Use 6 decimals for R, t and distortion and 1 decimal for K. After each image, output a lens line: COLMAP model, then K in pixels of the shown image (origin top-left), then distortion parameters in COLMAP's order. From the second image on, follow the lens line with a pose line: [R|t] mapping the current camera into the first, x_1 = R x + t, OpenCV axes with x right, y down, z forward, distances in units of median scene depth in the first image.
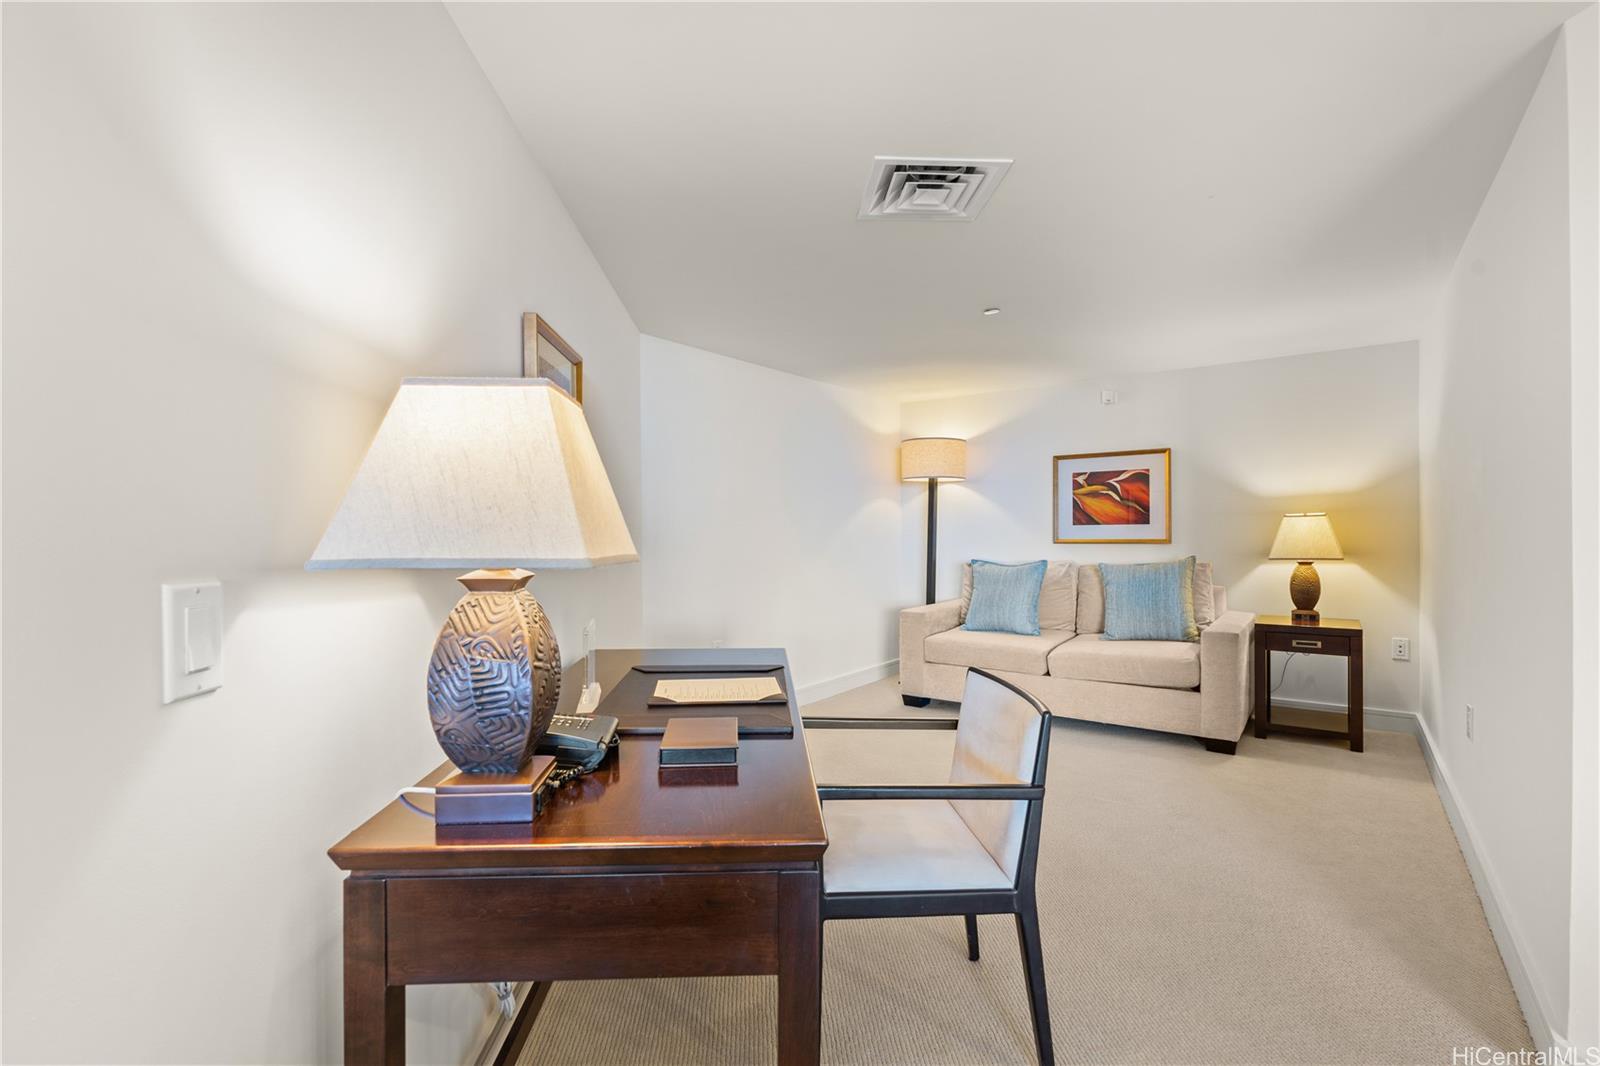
lens RADIAL K [[729.4, 0, 798.6], [0, 729.4, 530.0], [0, 0, 1]] dist [-0.006081, 0.001483]
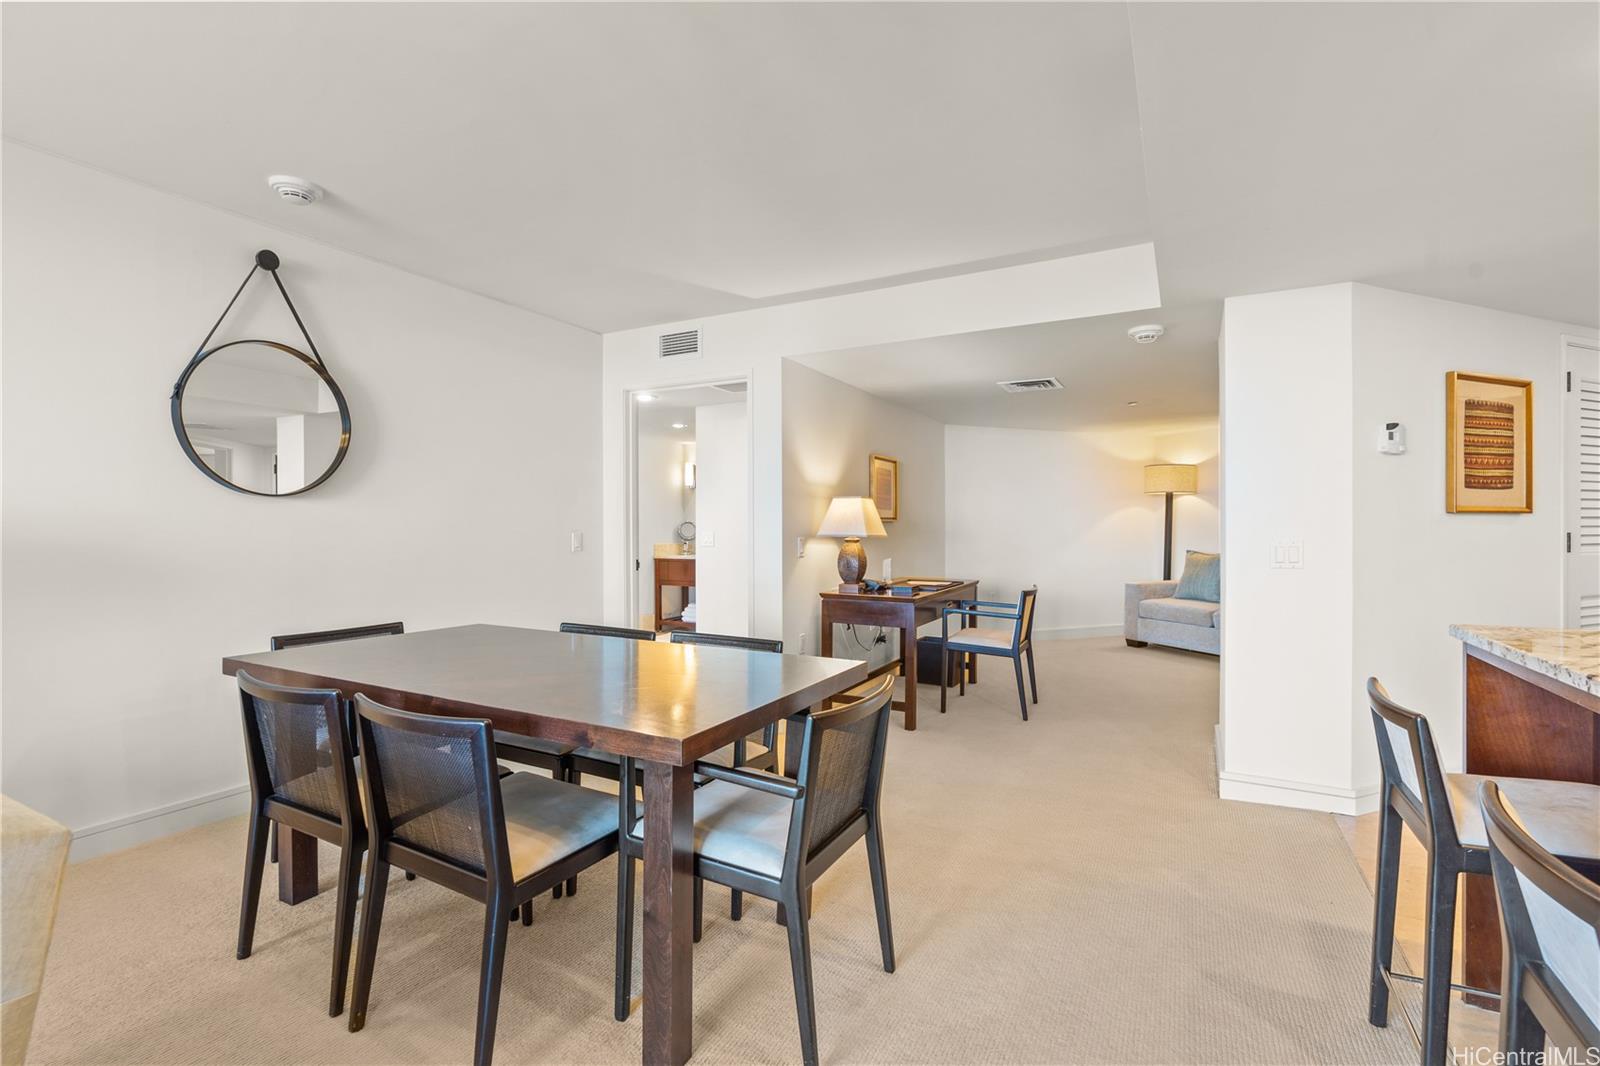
lens RADIAL K [[729.4, 0, 798.6], [0, 729.4, 530.0], [0, 0, 1]] dist [-0.006081, 0.001483]
pose [[0.852573, 0.005629, -0.522577, 1.487517], [-0.003986, 0.999983, 0.004268, -0.010838], [0.522592, -0.001556, 0.852581, -2.694980]]
